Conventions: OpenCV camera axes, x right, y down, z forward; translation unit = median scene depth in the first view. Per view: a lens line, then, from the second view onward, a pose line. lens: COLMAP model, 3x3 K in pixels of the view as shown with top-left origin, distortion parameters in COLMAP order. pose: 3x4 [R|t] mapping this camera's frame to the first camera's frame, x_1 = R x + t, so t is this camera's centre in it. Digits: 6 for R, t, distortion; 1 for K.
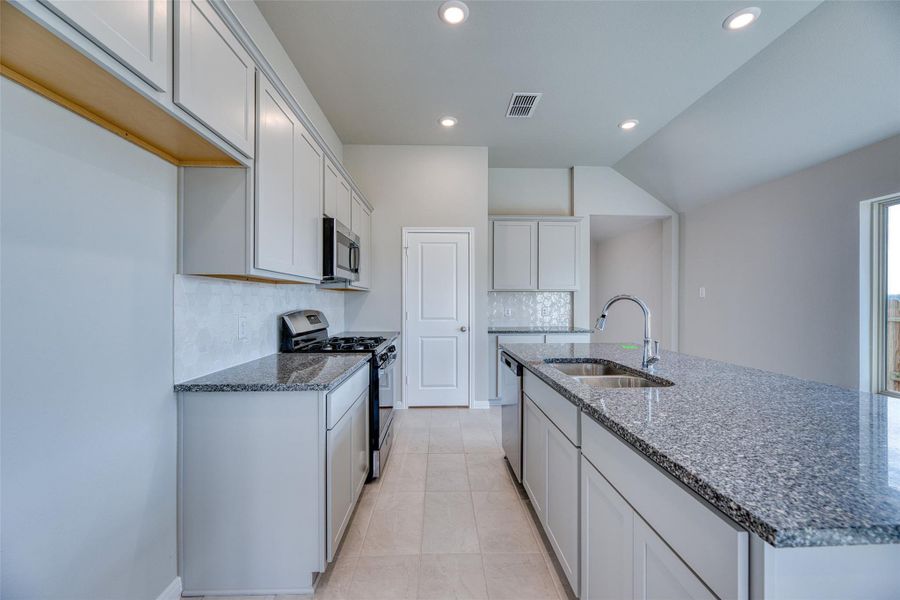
lens RADIAL K [[362.3, 0, 451.7], [0, 362.3, 302.4], [0, 0, 1]] dist [0.007519, -0.000060]
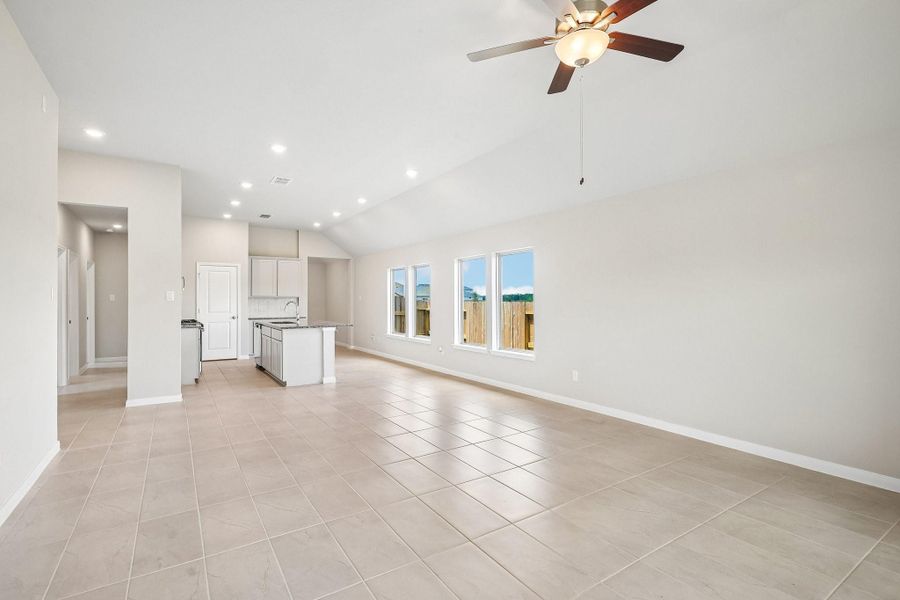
lens RADIAL K [[420.4, 0, 444.3], [0, 420.4, 301.9], [0, 0, 1]] dist [-0.003385, -0.000669]
pose [[0.858808, 0.000485, 0.512297, -0.193788], [0.001765, 0.999991, -0.003906, 0.002843], [-0.512294, 0.004258, 0.858799, -1.885343]]
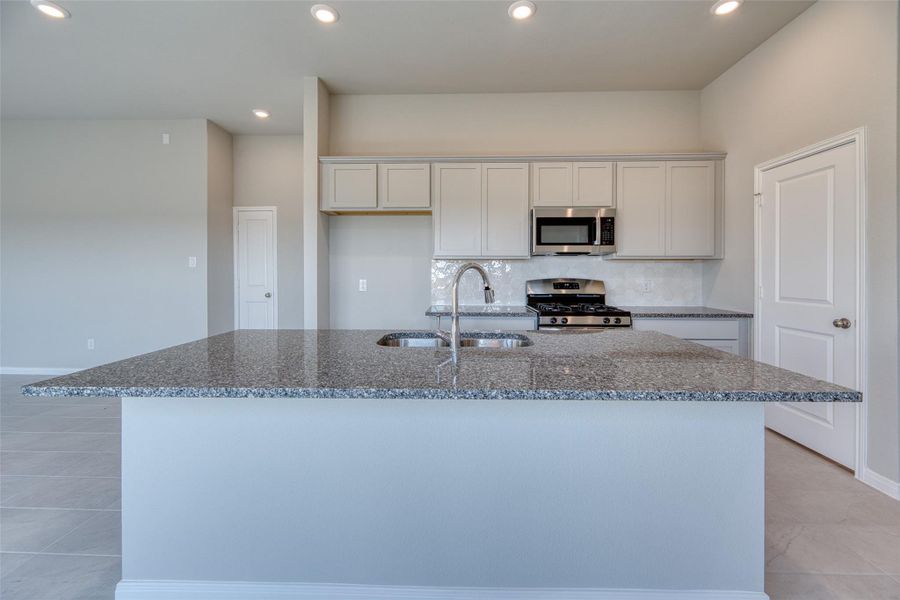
lens RADIAL K [[372.9, 0, 438.9], [0, 372.9, 274.2], [0, 0, 1]] dist [0.007033, -0.001612]
pose [[-0.069178, 0.005030, -0.997592, 0.835209], [-0.005988, 0.999967, 0.005458, 0.002687], [0.997586, 0.006351, -0.069146, 0.581981]]
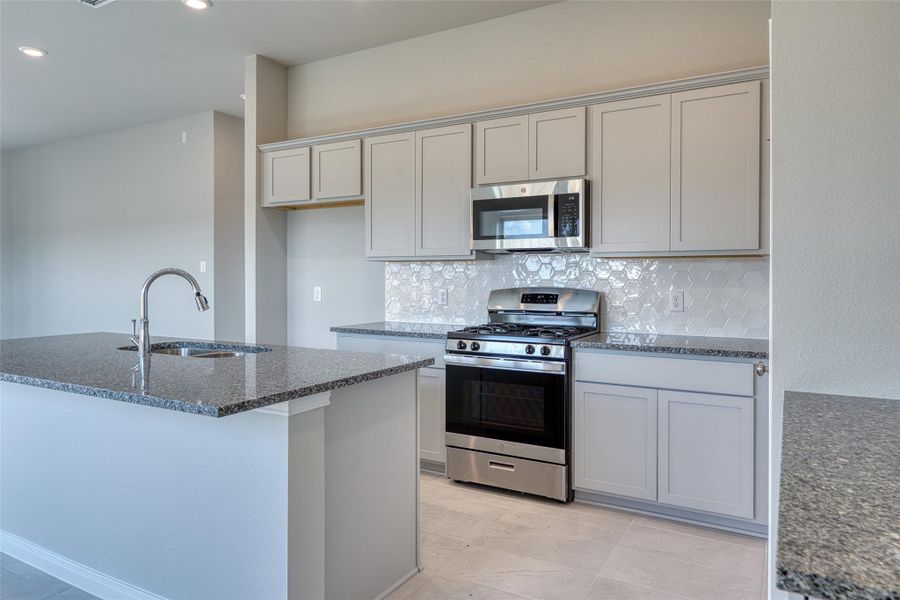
lens RADIAL K [[593.8, 0, 447.6], [0, 593.8, 282.0], [0, 0, 1]] dist [0.001678, 0.005134]
pose [[-0.532386, 0.005409, -0.846484, 0.793325], [-0.005322, 0.999938, 0.009736, -0.002802], [0.846485, 0.009688, -0.532325, 1.382363]]
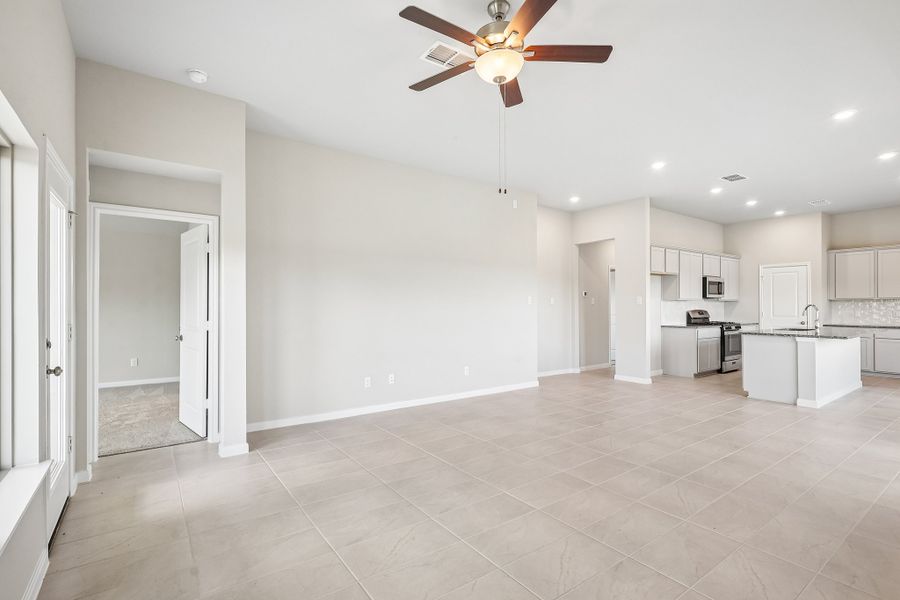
lens RADIAL K [[420.4, 0, 446.2], [0, 420.4, 302.4], [0, 0, 1]] dist [-0.003385, -0.000669]
pose [[0.549320, -0.005939, -0.835591, 0.986307], [-0.002802, 0.999956, -0.008950, 0.000343], [0.835607, 0.007258, 0.549280, -1.900890]]
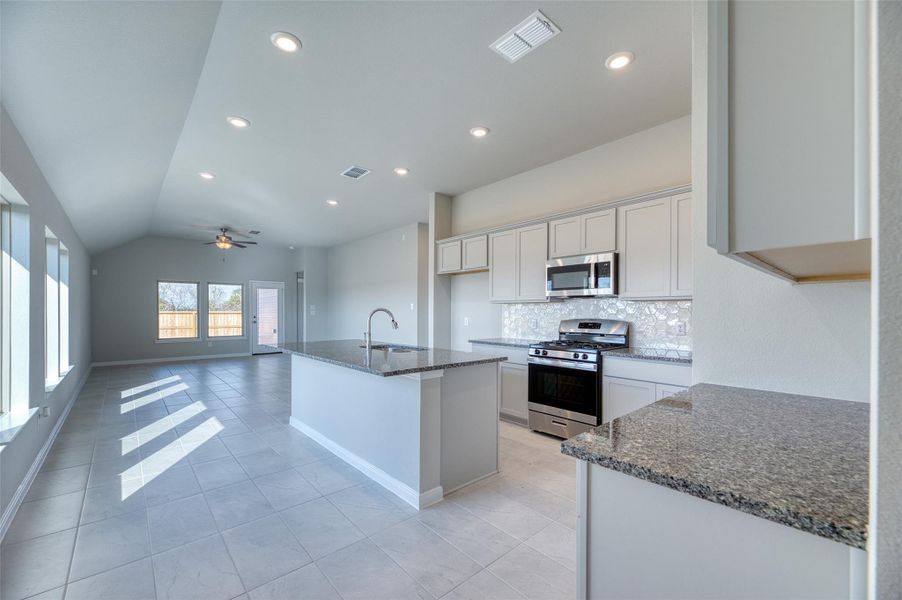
lens RADIAL K [[373.7, 0, 458.5], [0, 373.7, 311.2], [0, 0, 1]] dist [0.007033, -0.001612]
pose [[-0.768516, -0.003829, -0.639820, 0.809984], [-0.006115, 0.999980, 0.001361, -0.005689], [0.639802, 0.004958, -0.768524, 1.582710]]
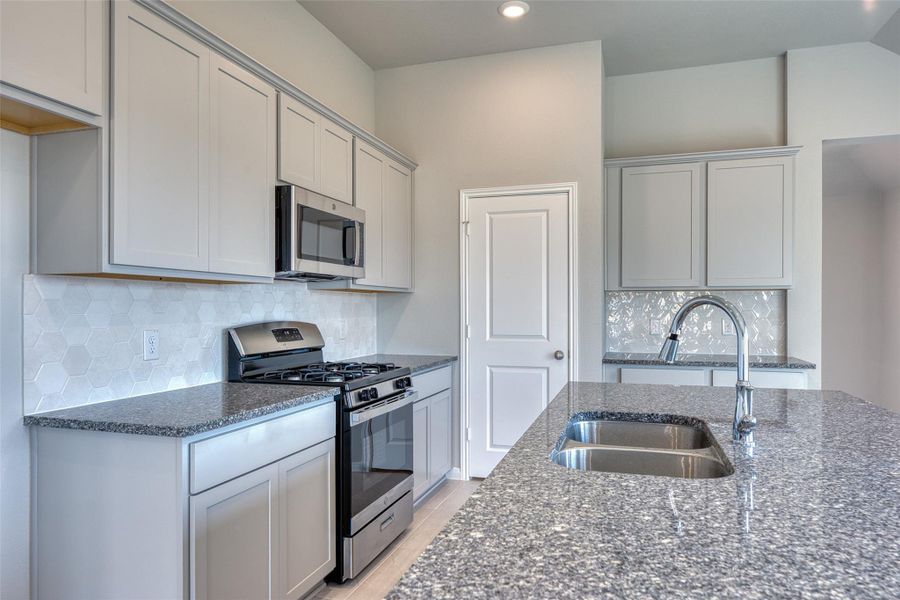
lens RADIAL K [[584.7, 0, 451.5], [0, 584.7, 306.5], [0, 0, 1]] dist [0.007836, -0.000104]
pose [[0.943061, -0.002338, -0.332613, 0.244808], [0.000695, 0.999987, -0.005059, -0.000676], [0.332620, 0.004540, 0.943050, 0.055172]]
